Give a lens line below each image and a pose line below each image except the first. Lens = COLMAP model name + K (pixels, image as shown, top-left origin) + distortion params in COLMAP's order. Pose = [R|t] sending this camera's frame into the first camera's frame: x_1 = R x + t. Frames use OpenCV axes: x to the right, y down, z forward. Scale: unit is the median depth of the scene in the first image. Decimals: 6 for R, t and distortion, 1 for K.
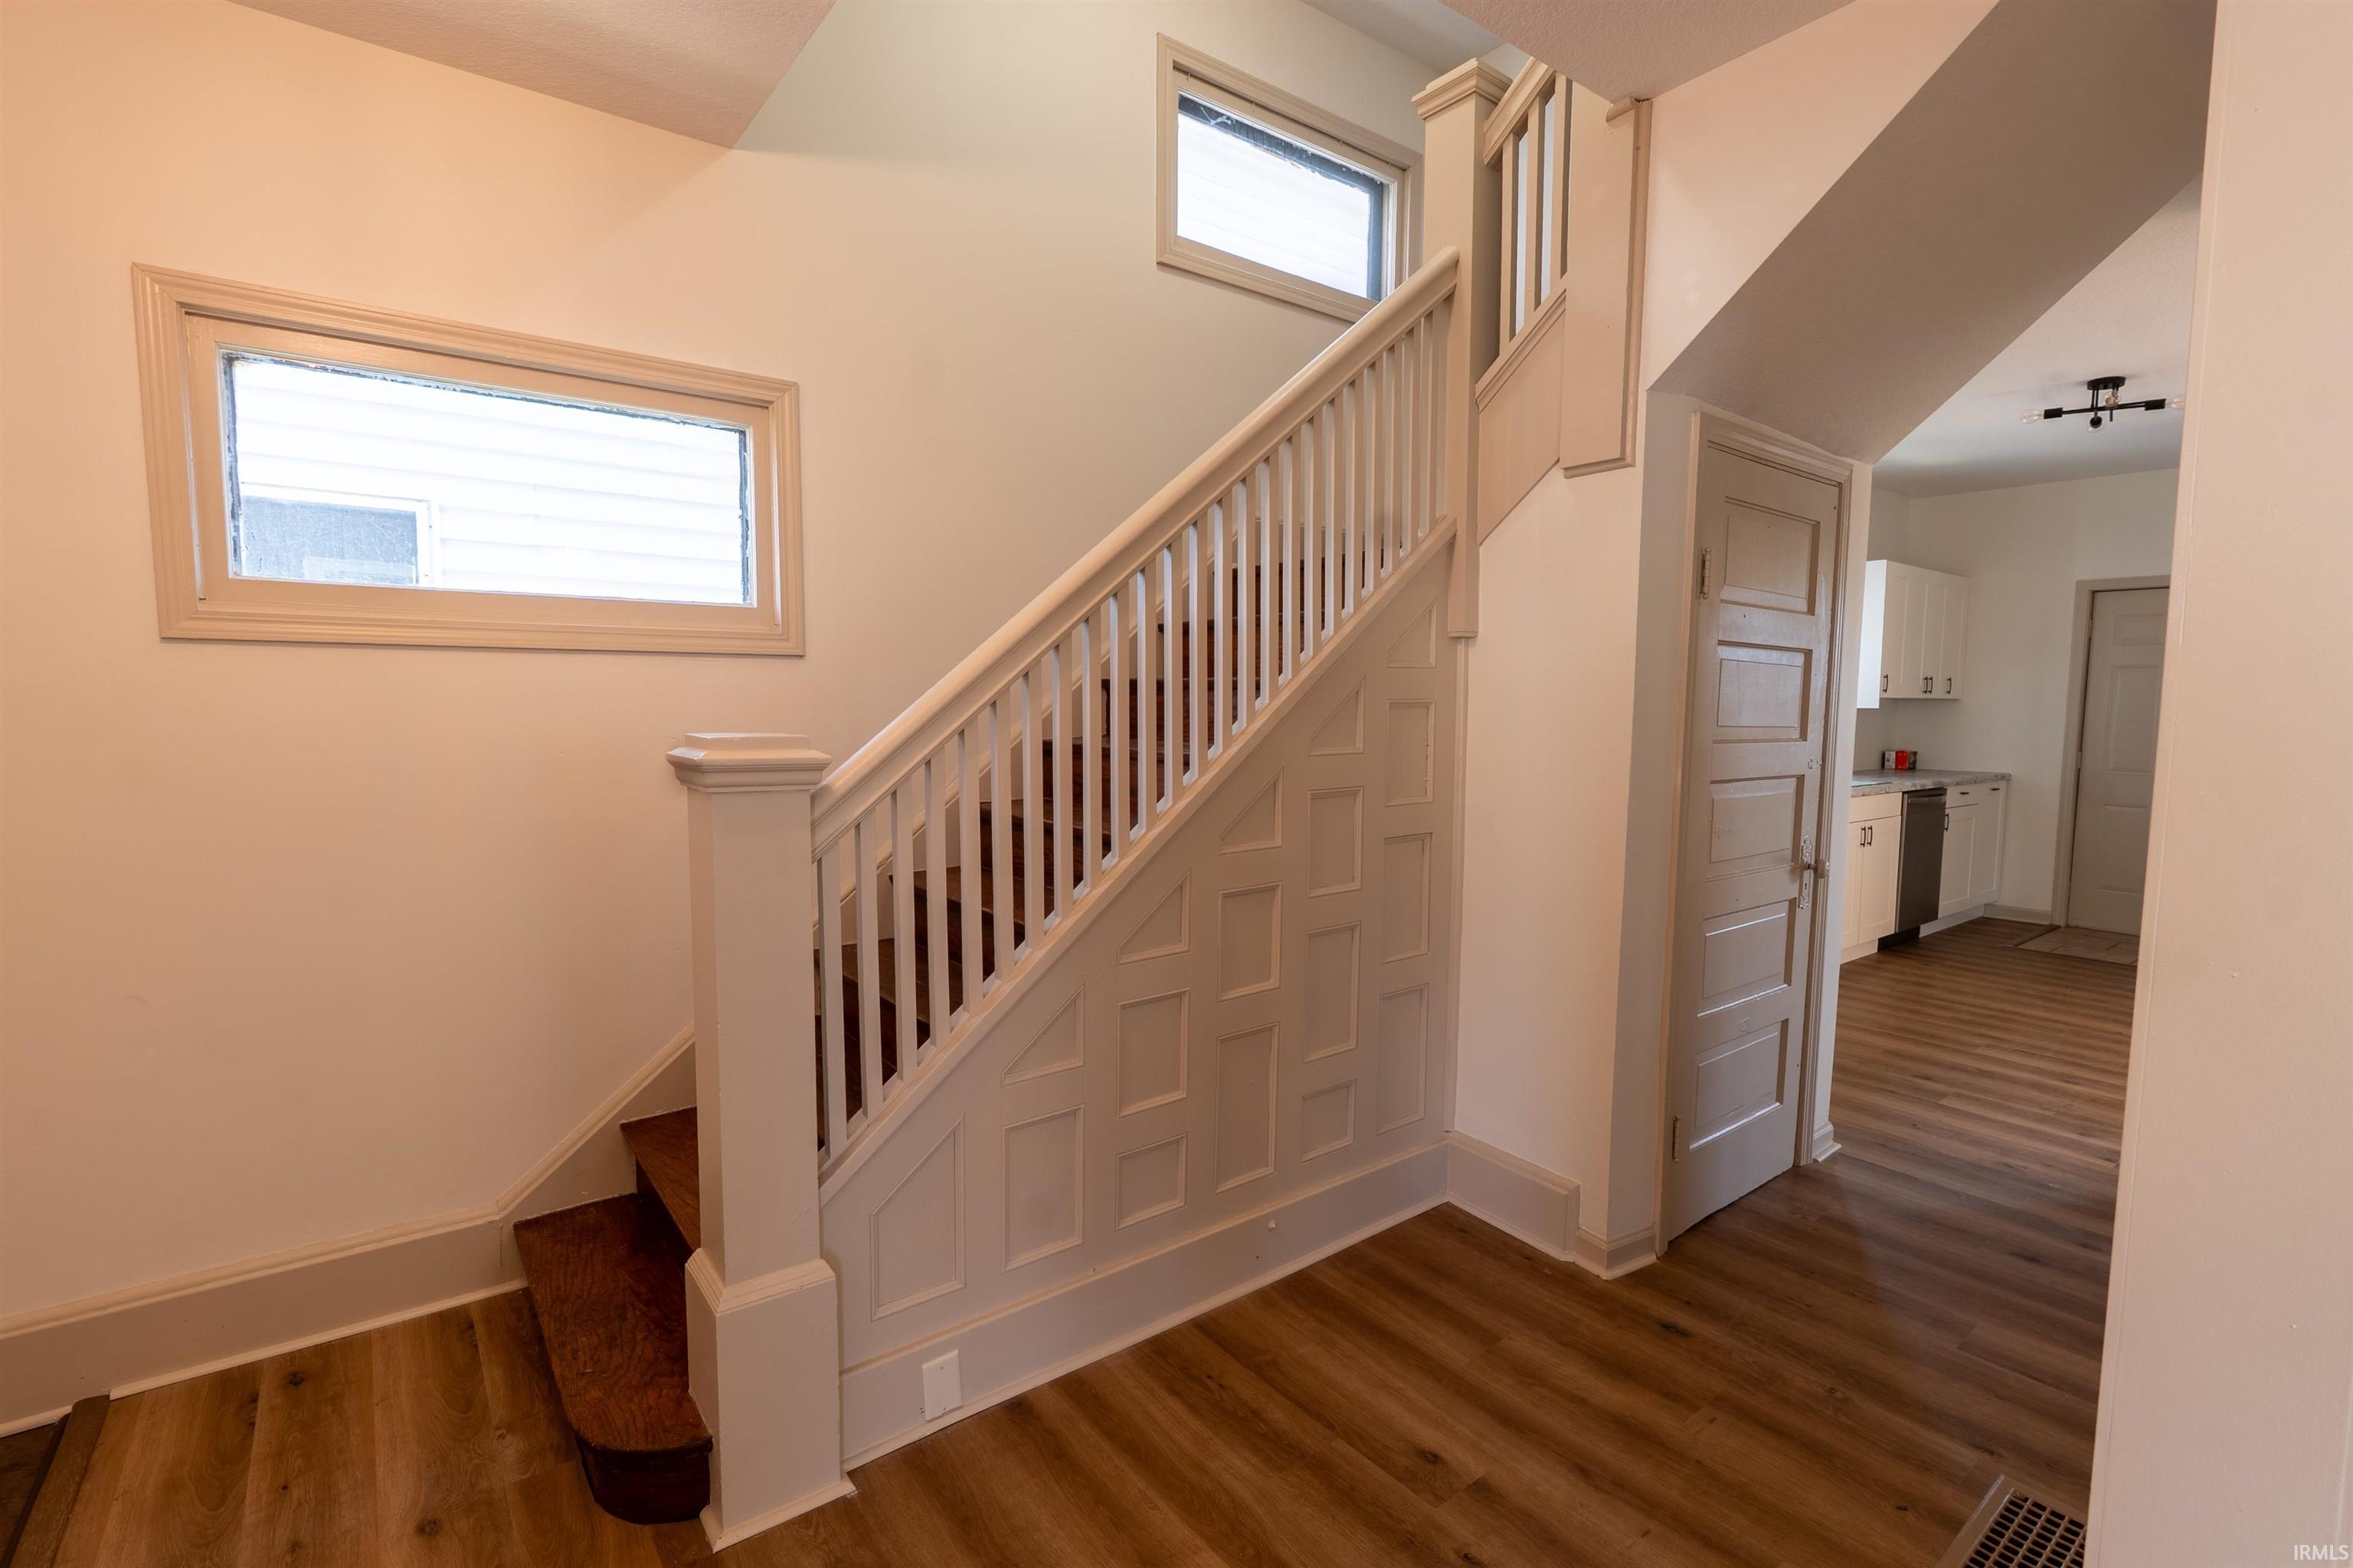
lens RADIAL K [[1070.8, 0, 1176.5], [0, 1070.8, 784.0], [0, 0, 1]] dist [-0.009646, 0.000481]
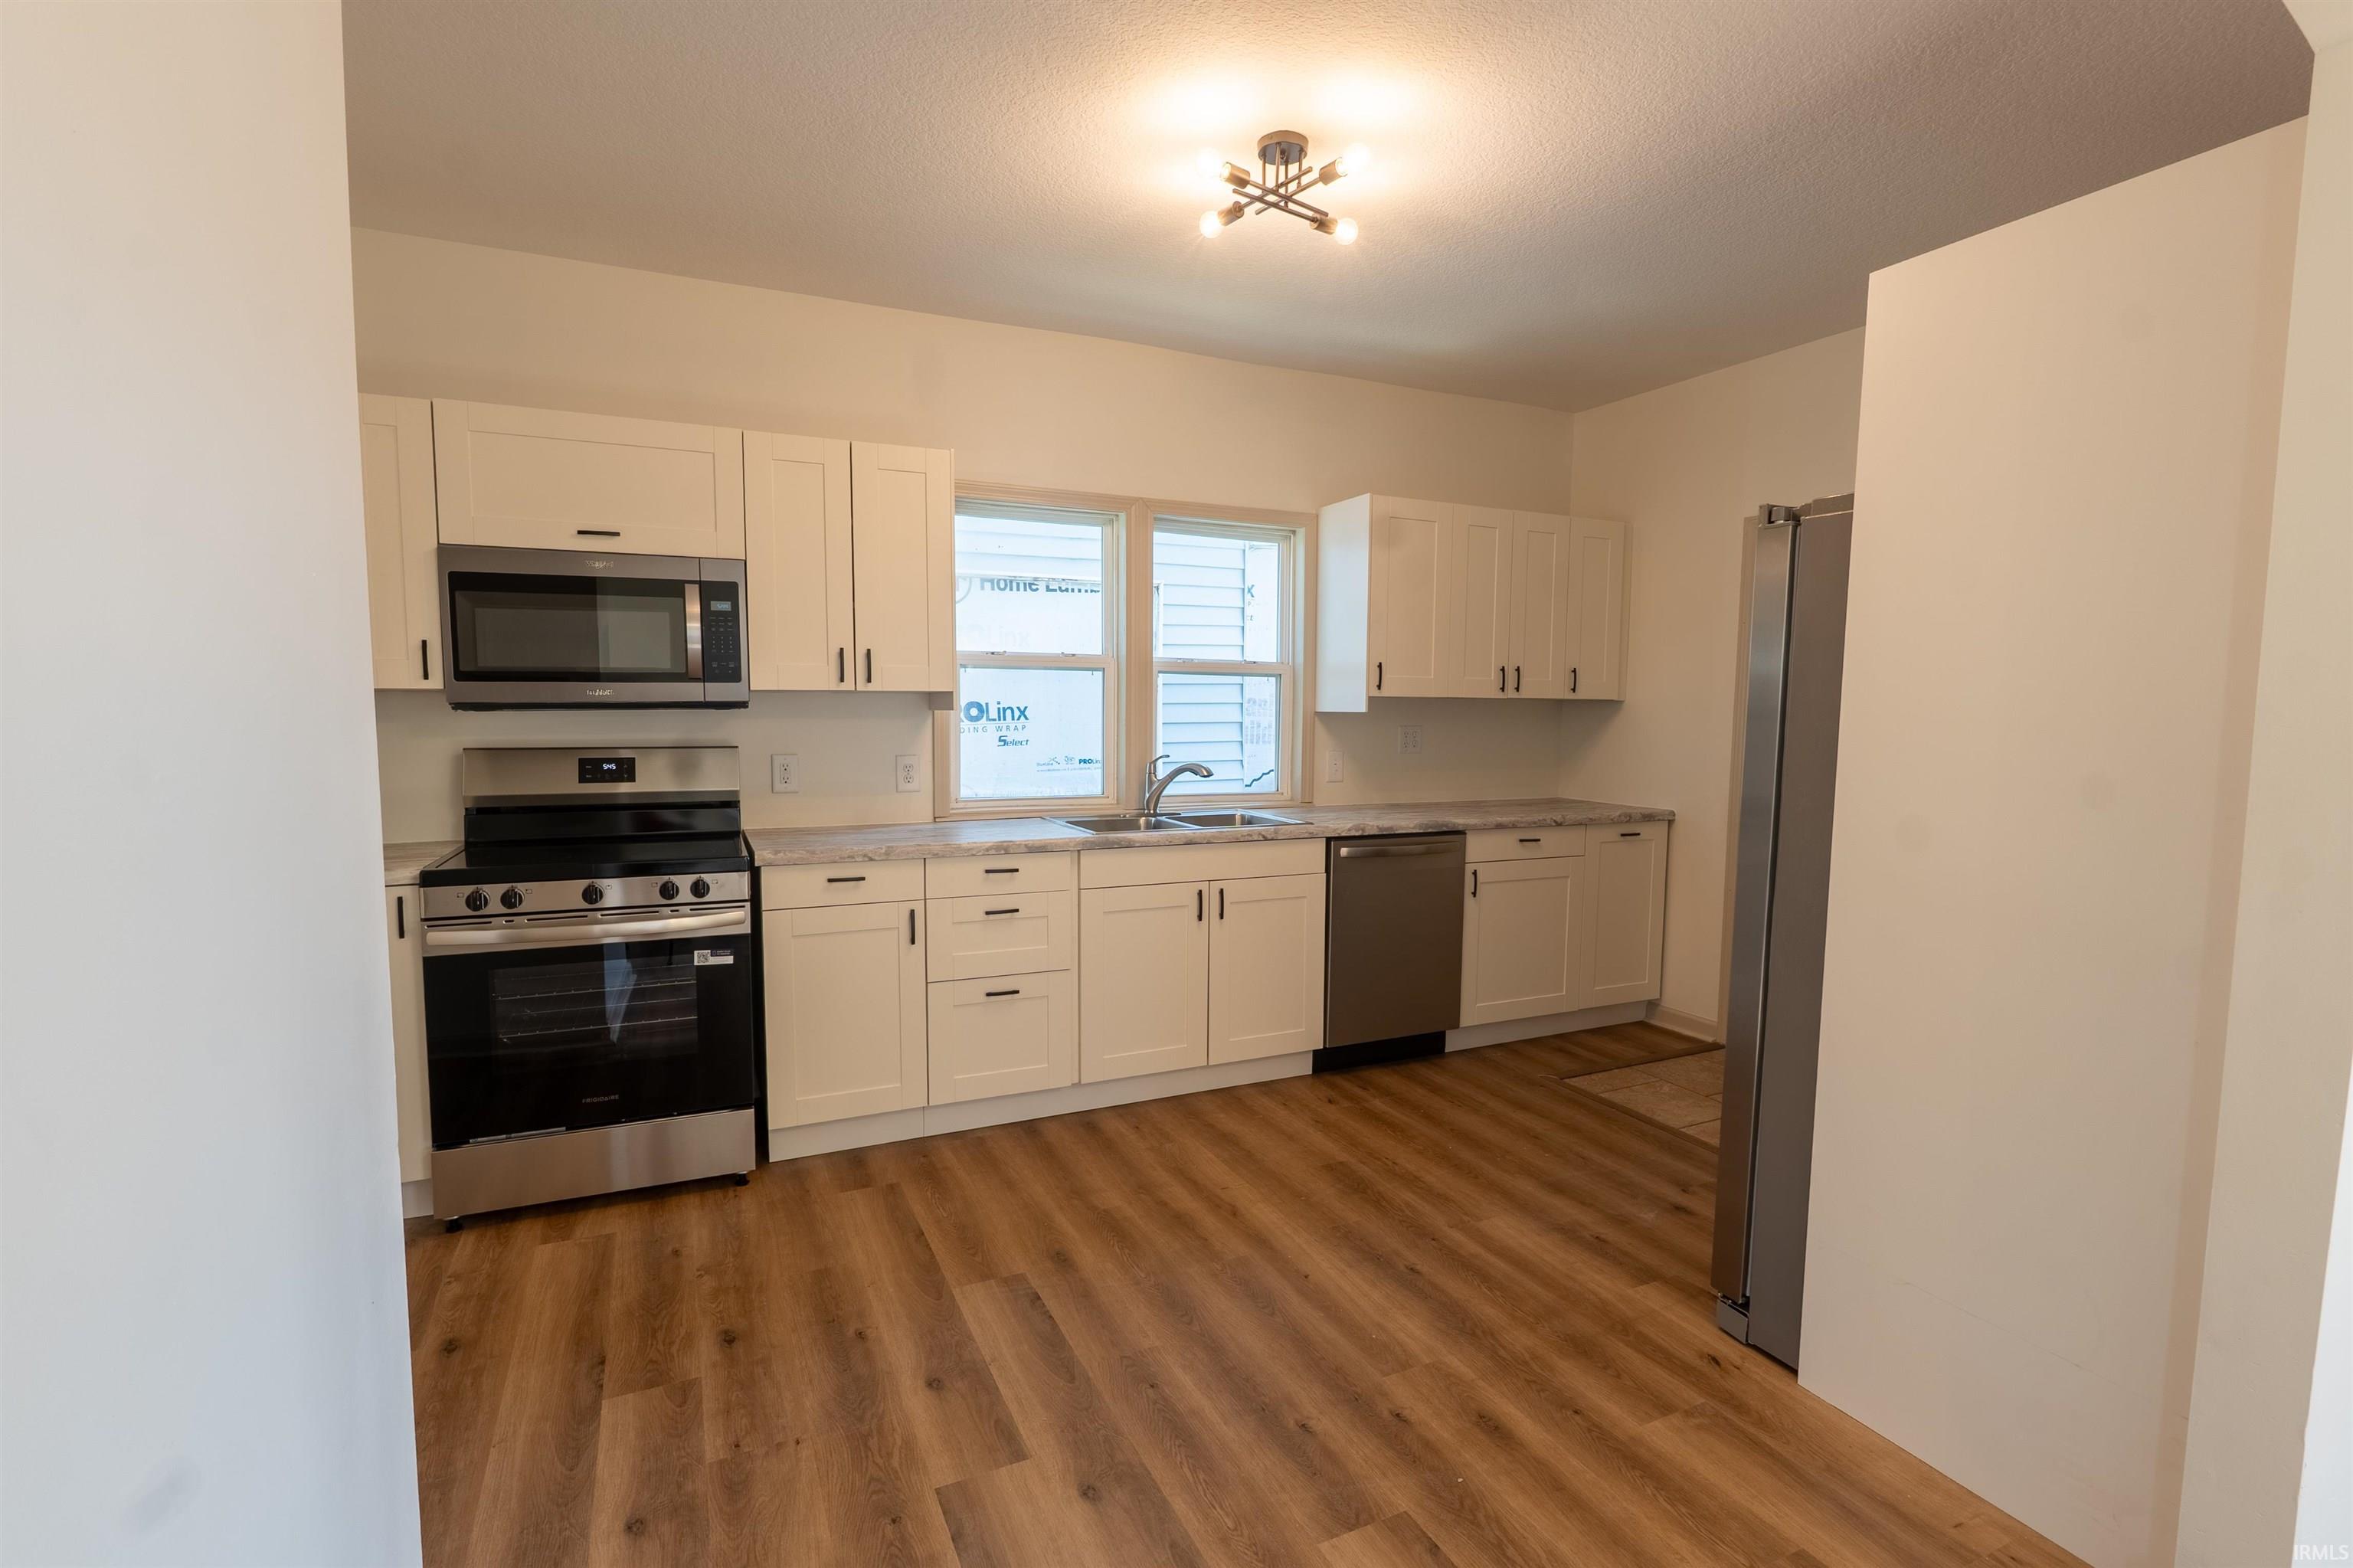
lens RADIAL K [[1070.8, 0, 1176.5], [0, 1070.8, 784.0], [0, 0, 1]] dist [-0.009646, 0.000481]
pose [[0.977287, 0.018760, -0.211089, 0.919047], [-0.019936, 0.999795, -0.003448, -0.027537], [0.210981, 0.007578, 0.977461, 0.412654]]
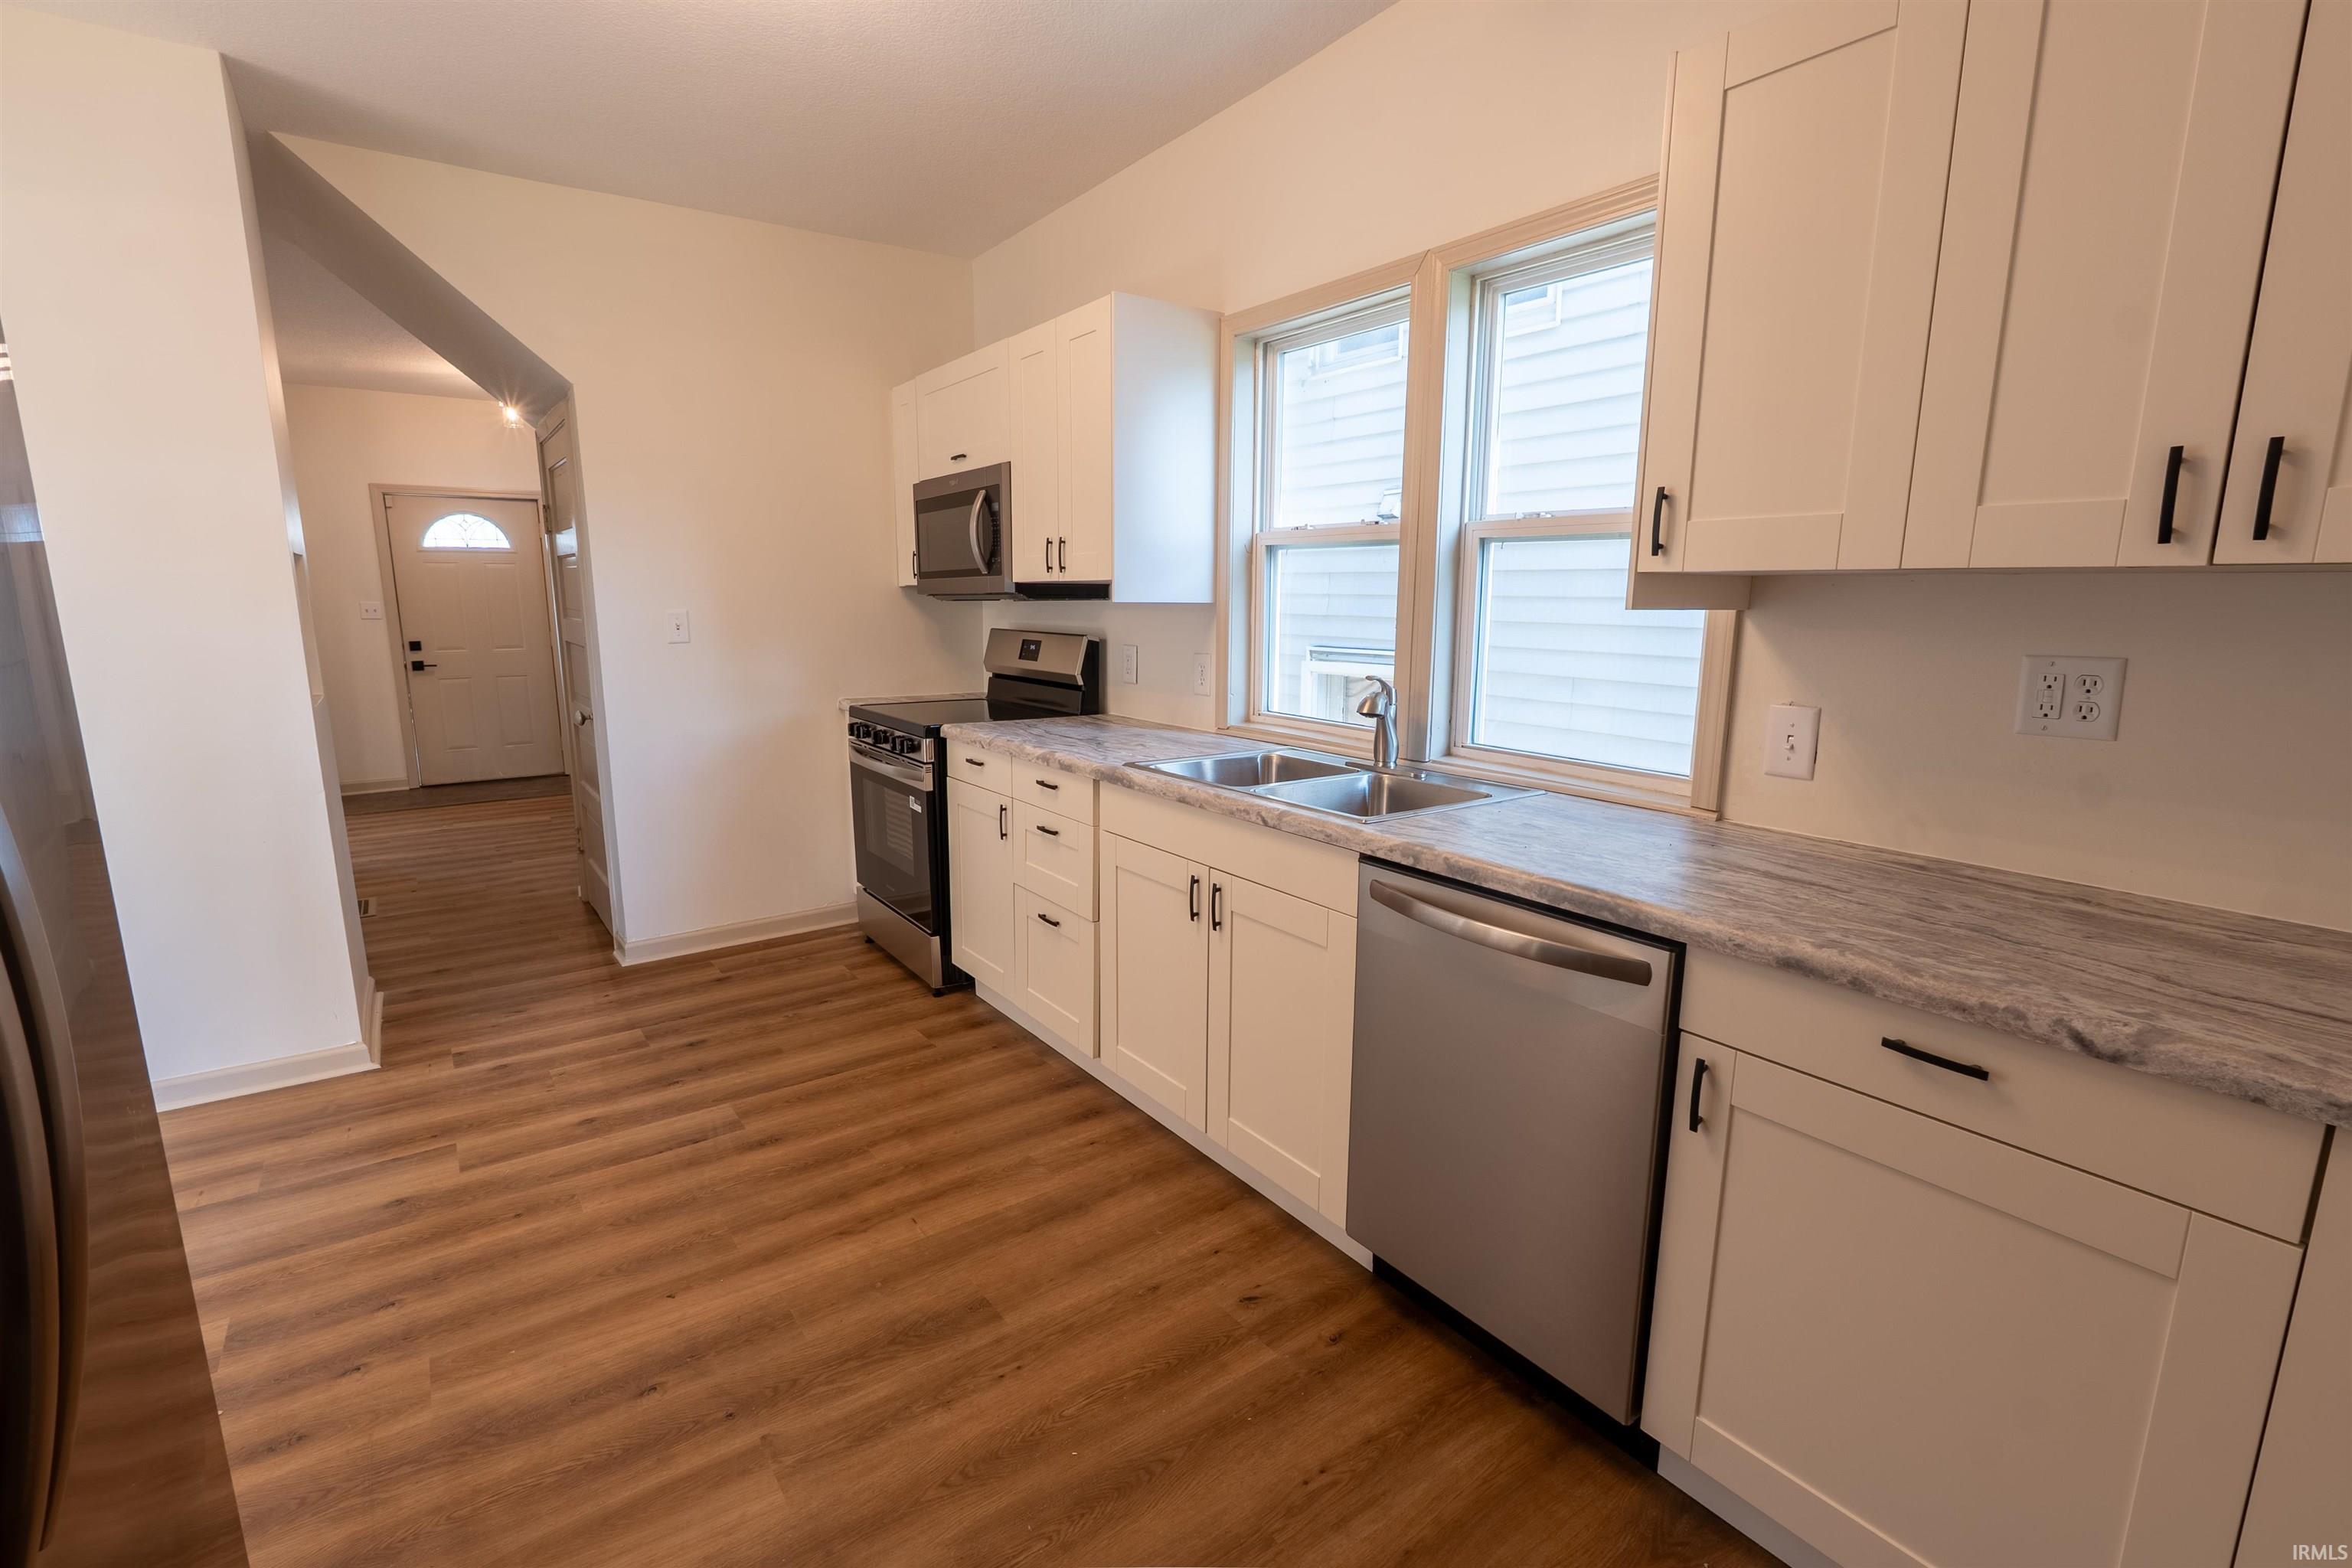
lens RADIAL K [[1070.3, 0, 1176.0], [0, 1070.3, 784.0], [0, 0, 1]] dist [-0.009646, 0.000481]
pose [[-0.031284, 0.170929, -0.984787, 1.282371], [-0.083195, 0.981404, 0.172985, -0.086832], [0.996042, 0.087341, -0.016482, 1.188024]]
